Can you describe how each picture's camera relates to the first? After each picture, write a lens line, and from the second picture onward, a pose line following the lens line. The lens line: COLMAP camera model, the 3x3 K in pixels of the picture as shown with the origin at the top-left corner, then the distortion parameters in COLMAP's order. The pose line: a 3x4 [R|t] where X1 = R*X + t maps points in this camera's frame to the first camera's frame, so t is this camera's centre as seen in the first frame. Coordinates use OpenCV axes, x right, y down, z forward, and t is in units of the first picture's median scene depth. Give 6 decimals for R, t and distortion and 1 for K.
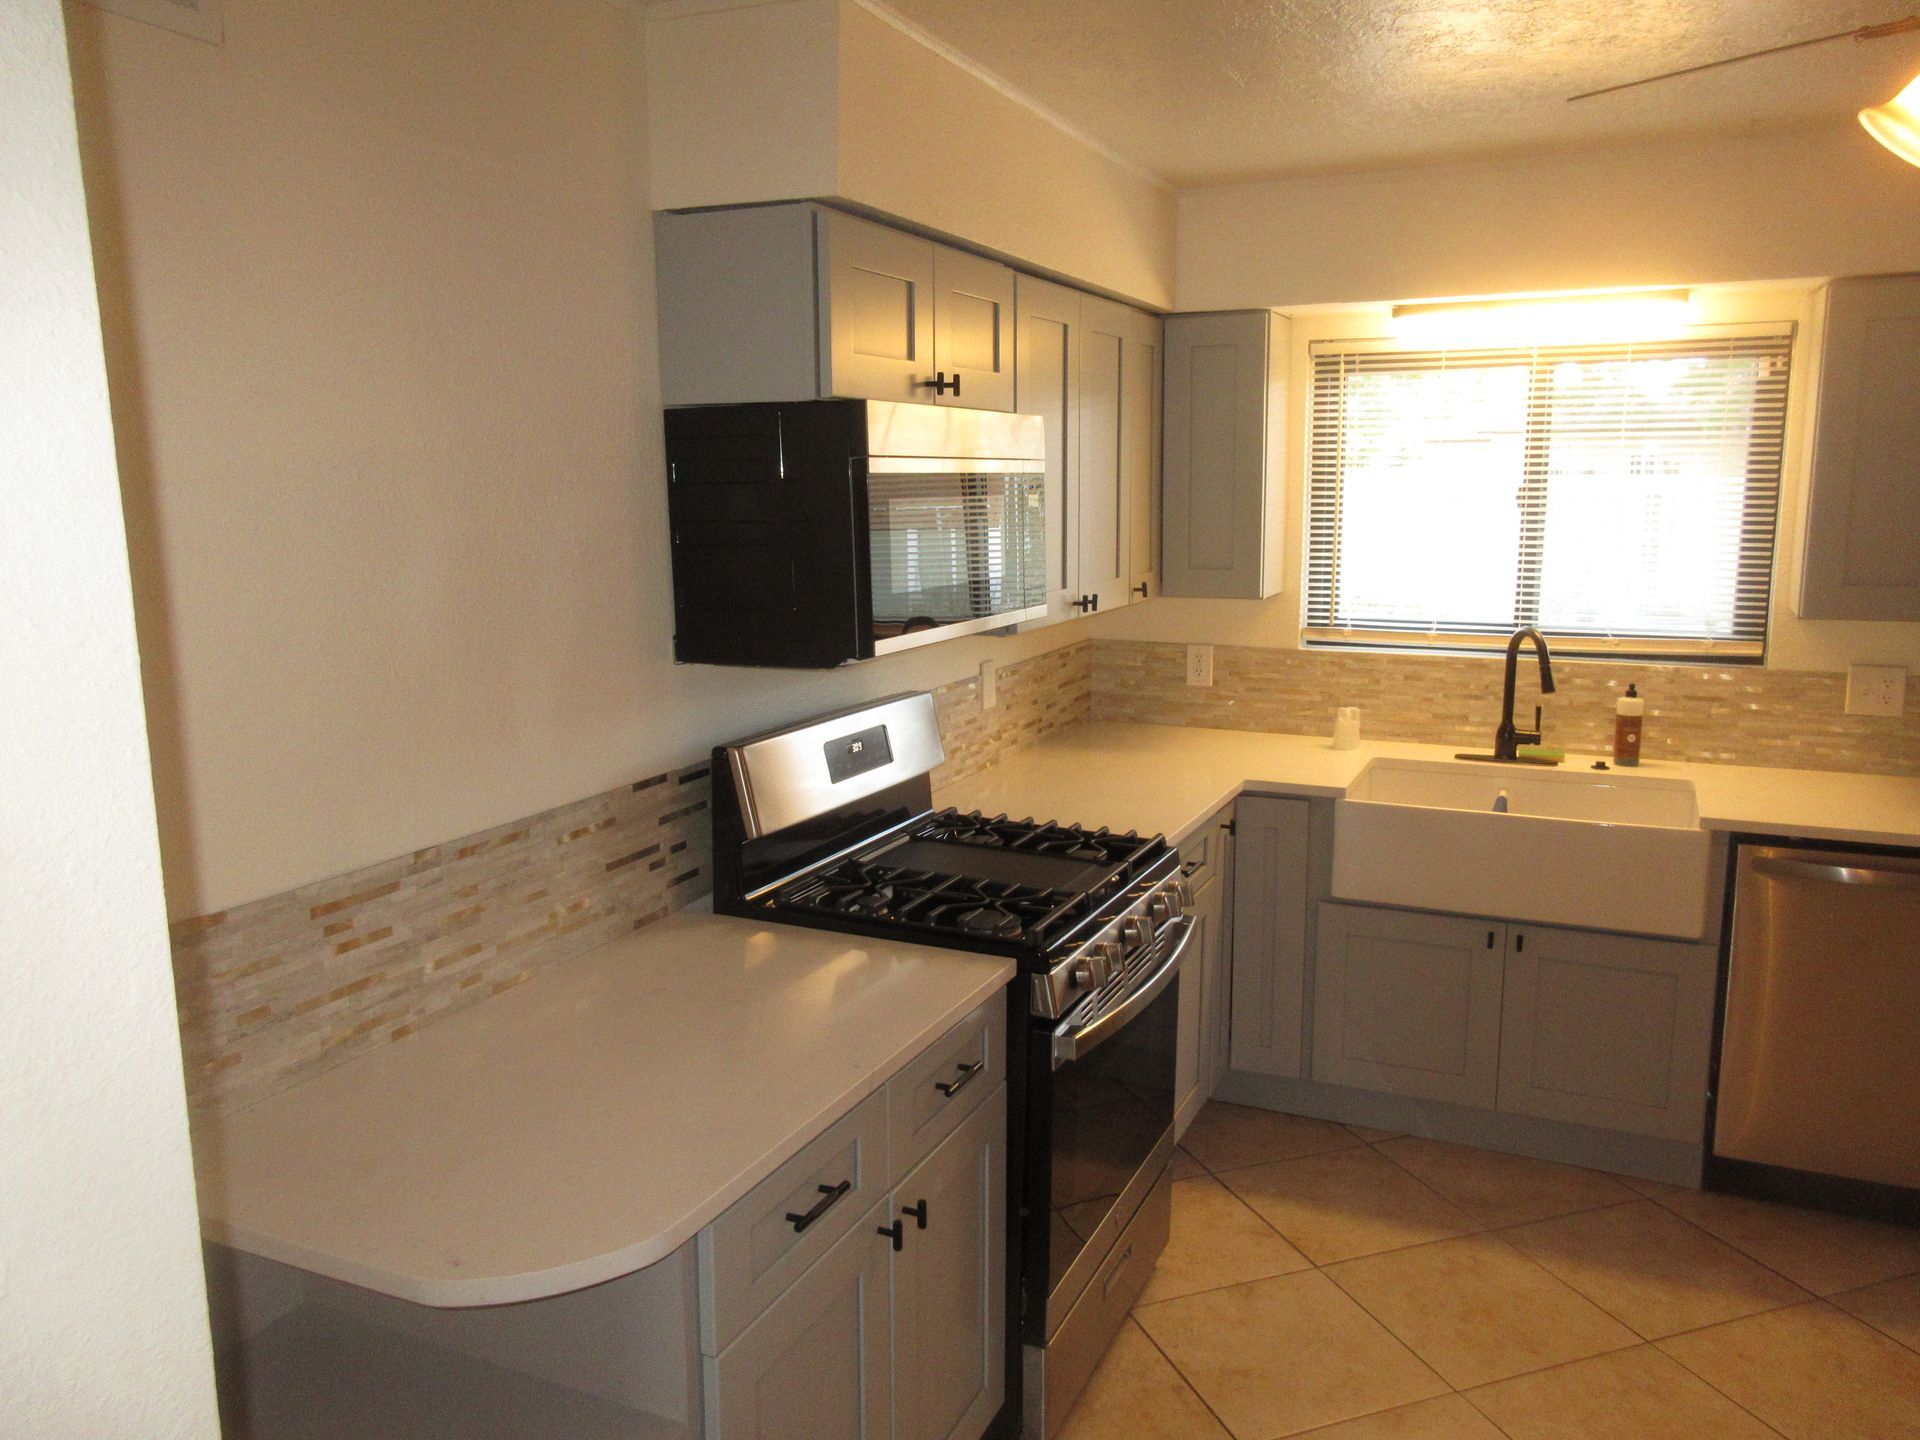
lens RADIAL K [[1427.8, 0, 971.6], [0, 1427.8, 730.0], [0, 0, 1]] dist [0.000616, 0.009853]
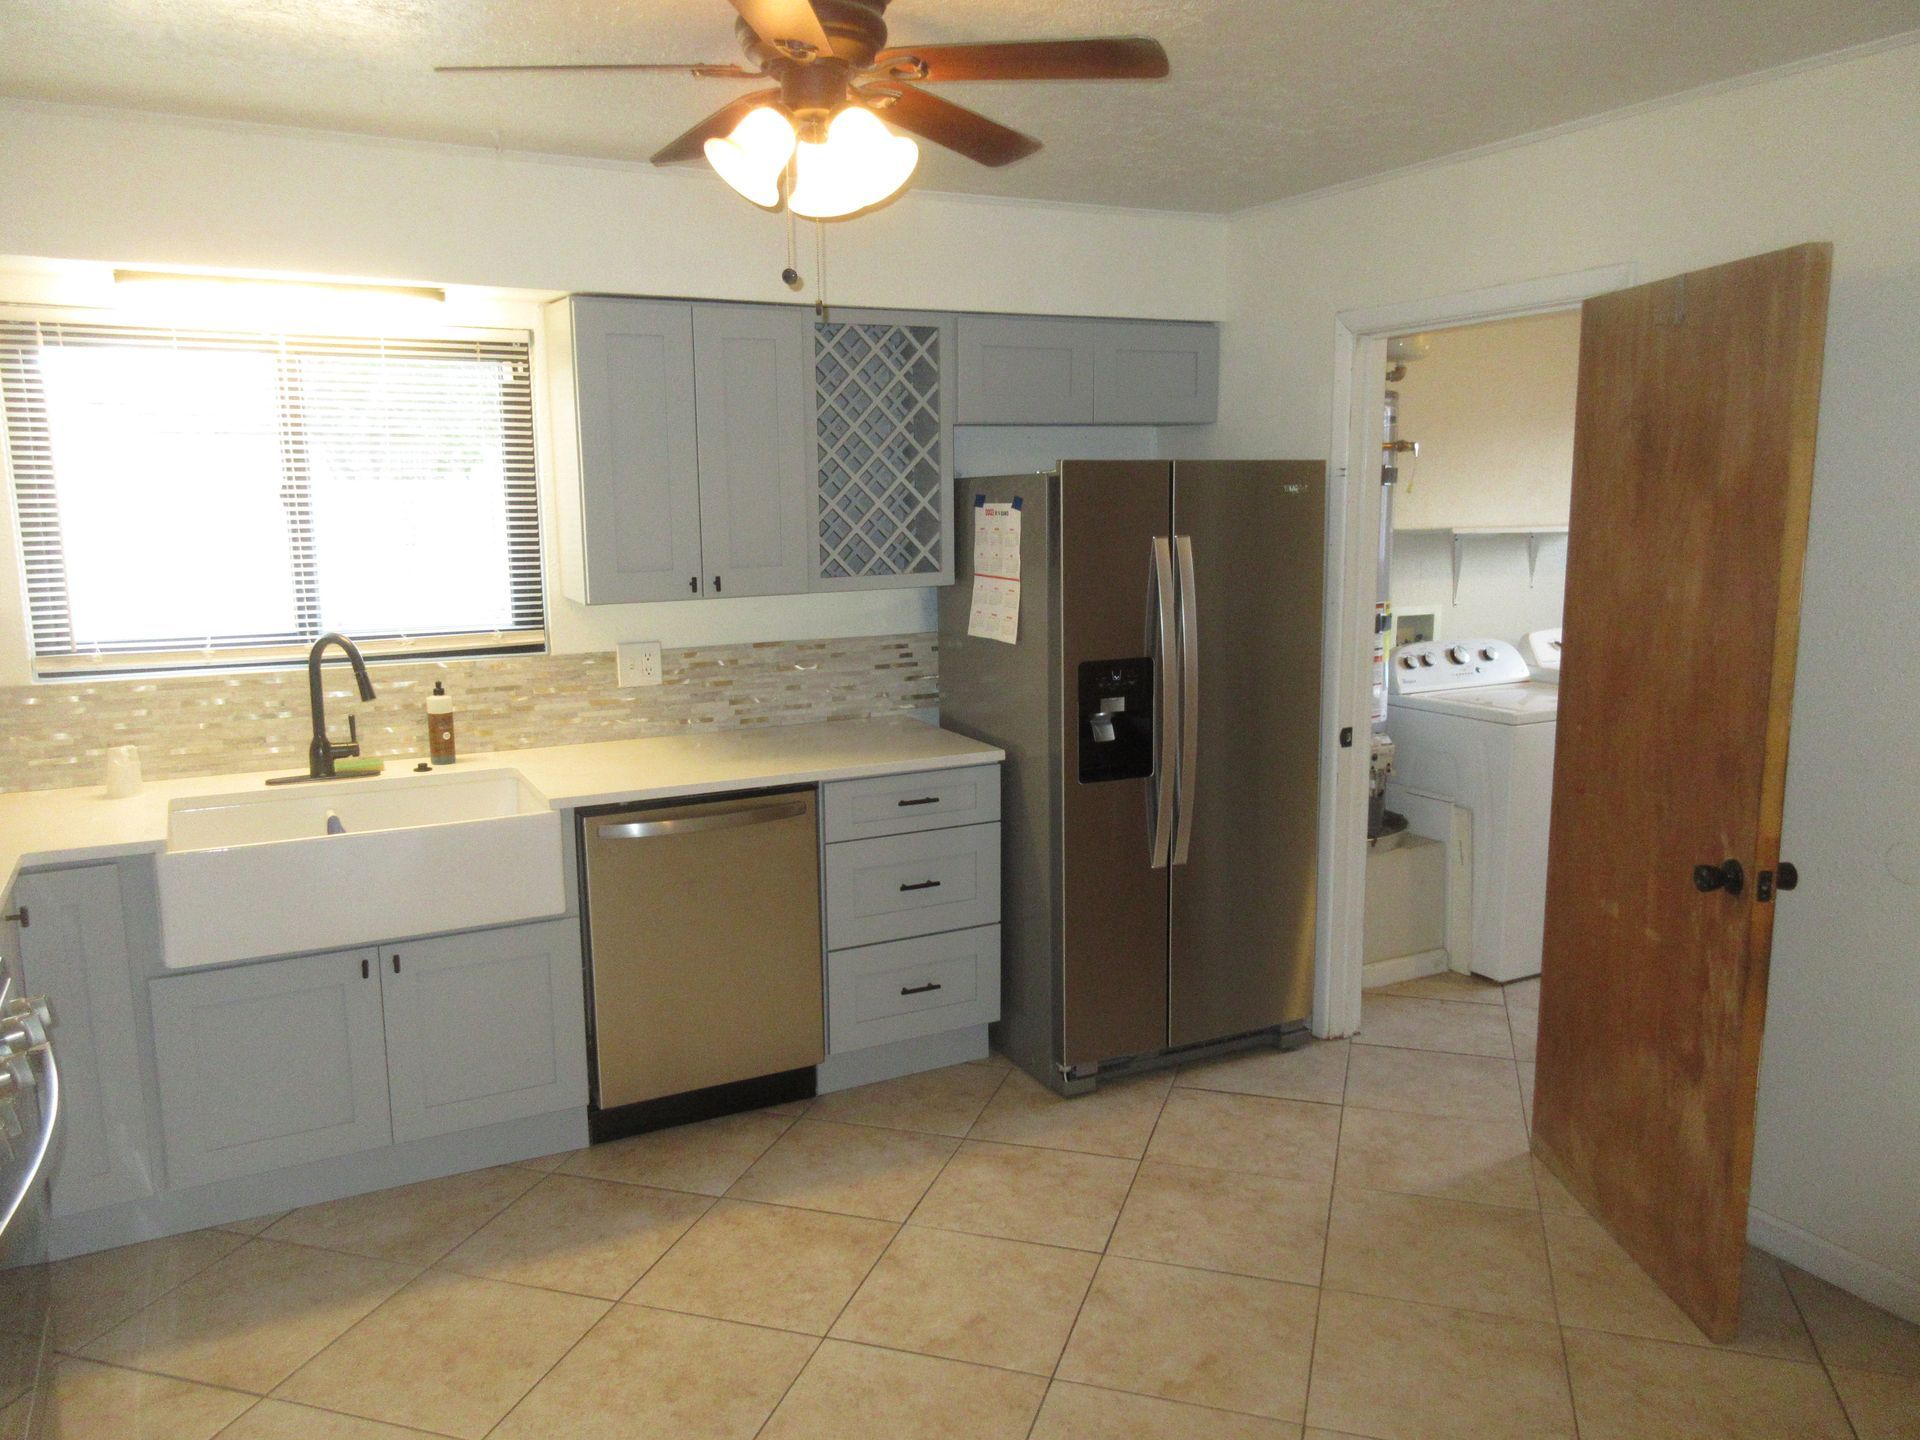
lens RADIAL K [[1427.8, 0, 971.6], [0, 1427.8, 730.0], [0, 0, 1]] dist [0.000616, 0.009853]
pose [[0.604441, -0.132336, 0.785582, -0.101833], [0.137083, 0.988675, 0.061074, -0.009033], [-0.784767, 0.070774, 0.615737, 0.097996]]
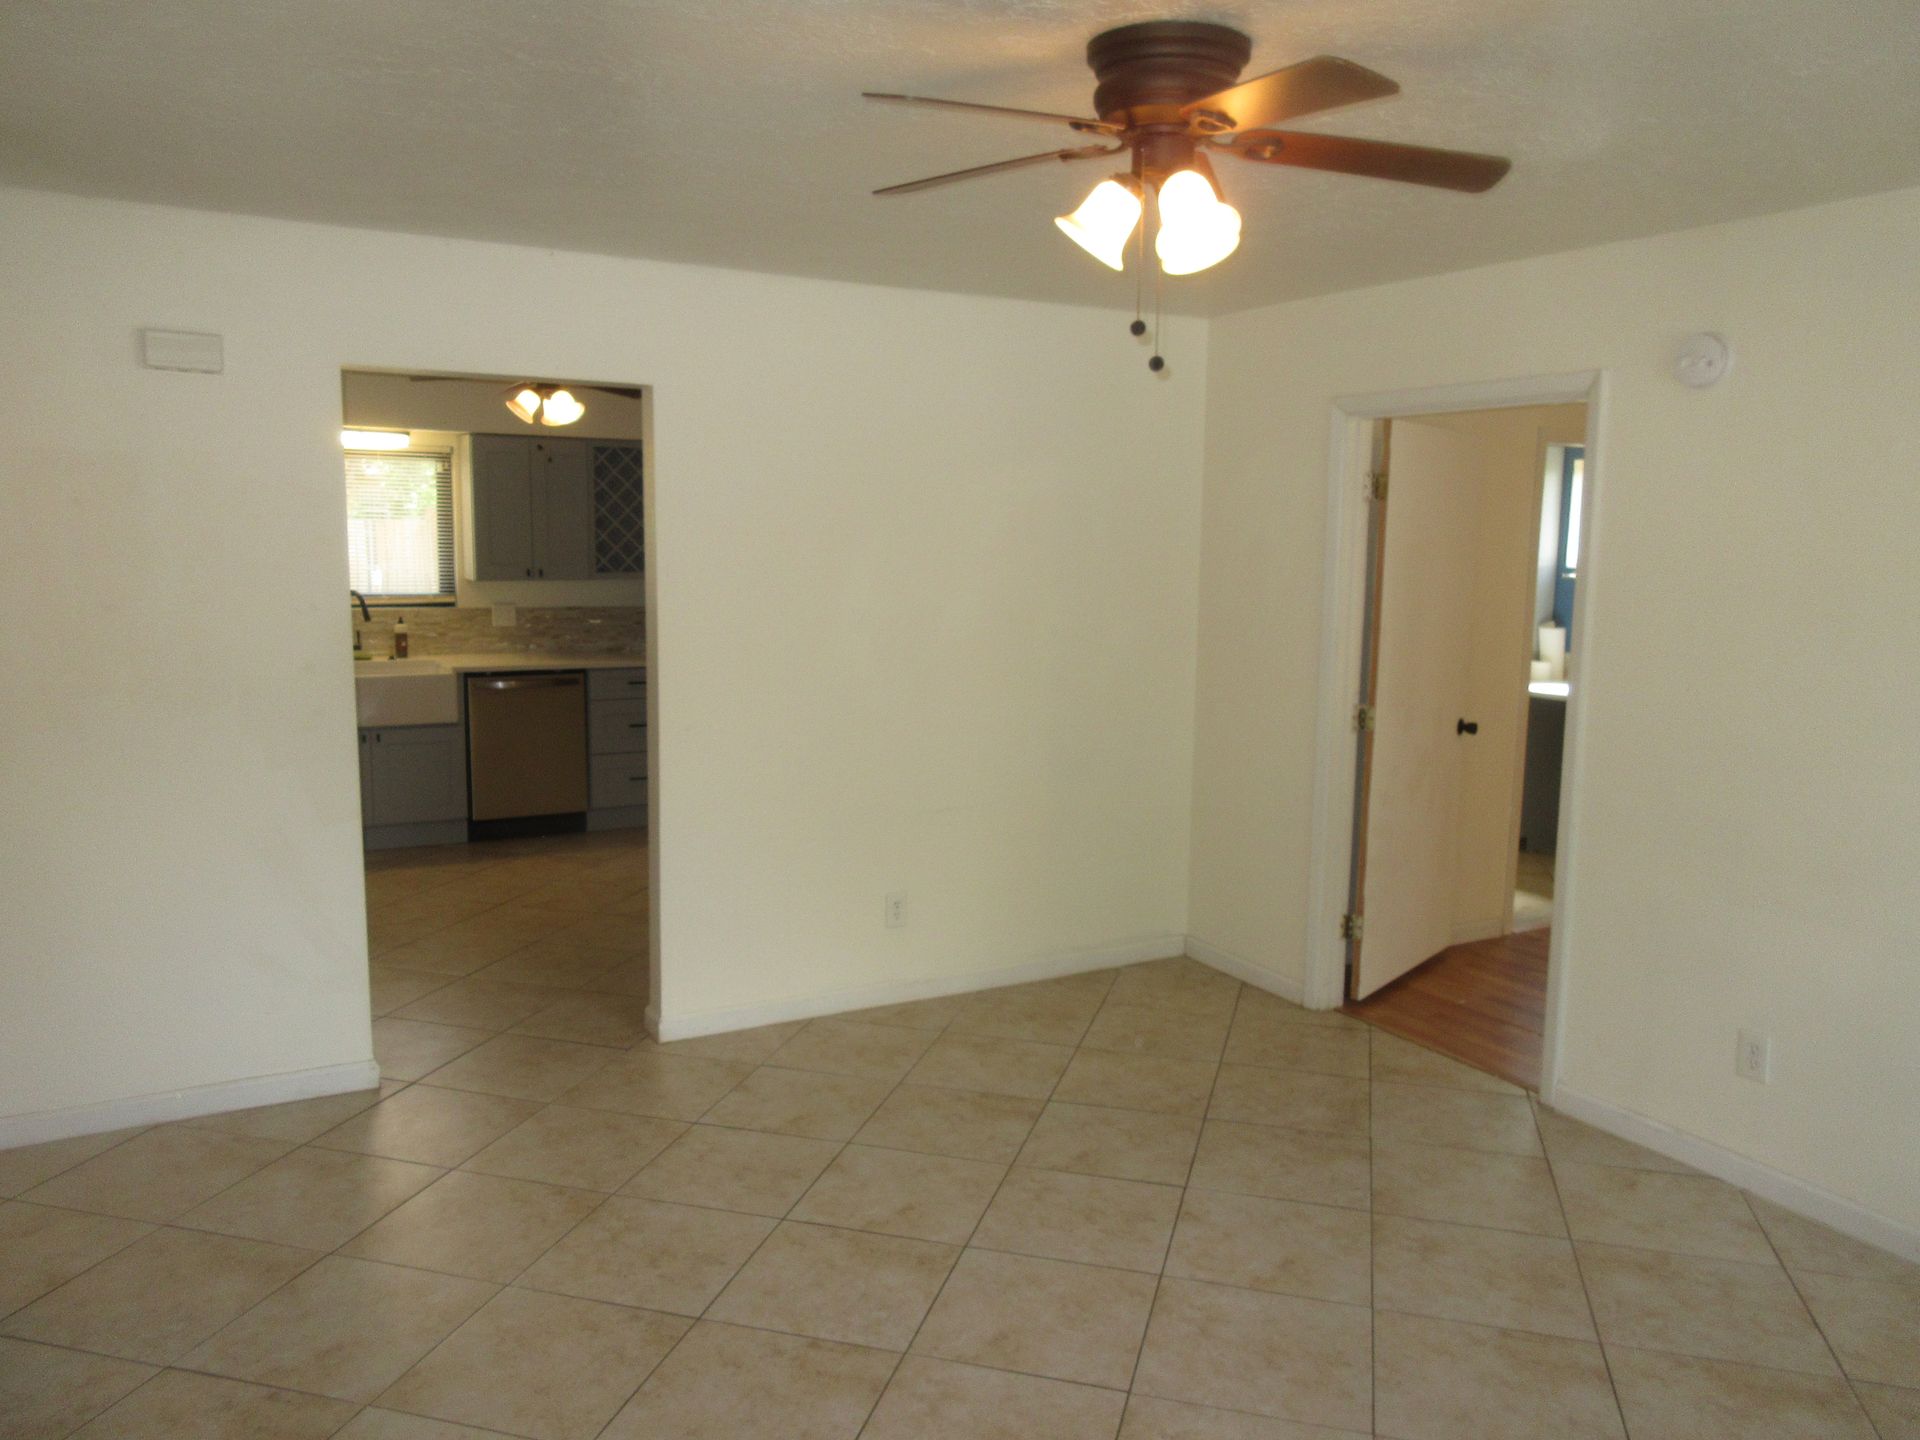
lens RADIAL K [[1427.8, 0, 971.6], [0, 1427.8, 730.0], [0, 0, 1]] dist [0.000616, 0.009853]
pose [[0.580600, -0.093777, 0.808770, -0.740583], [0.118248, 0.992525, 0.030195, 0.165018], [-0.805556, 0.078104, 0.587349, -0.855566]]
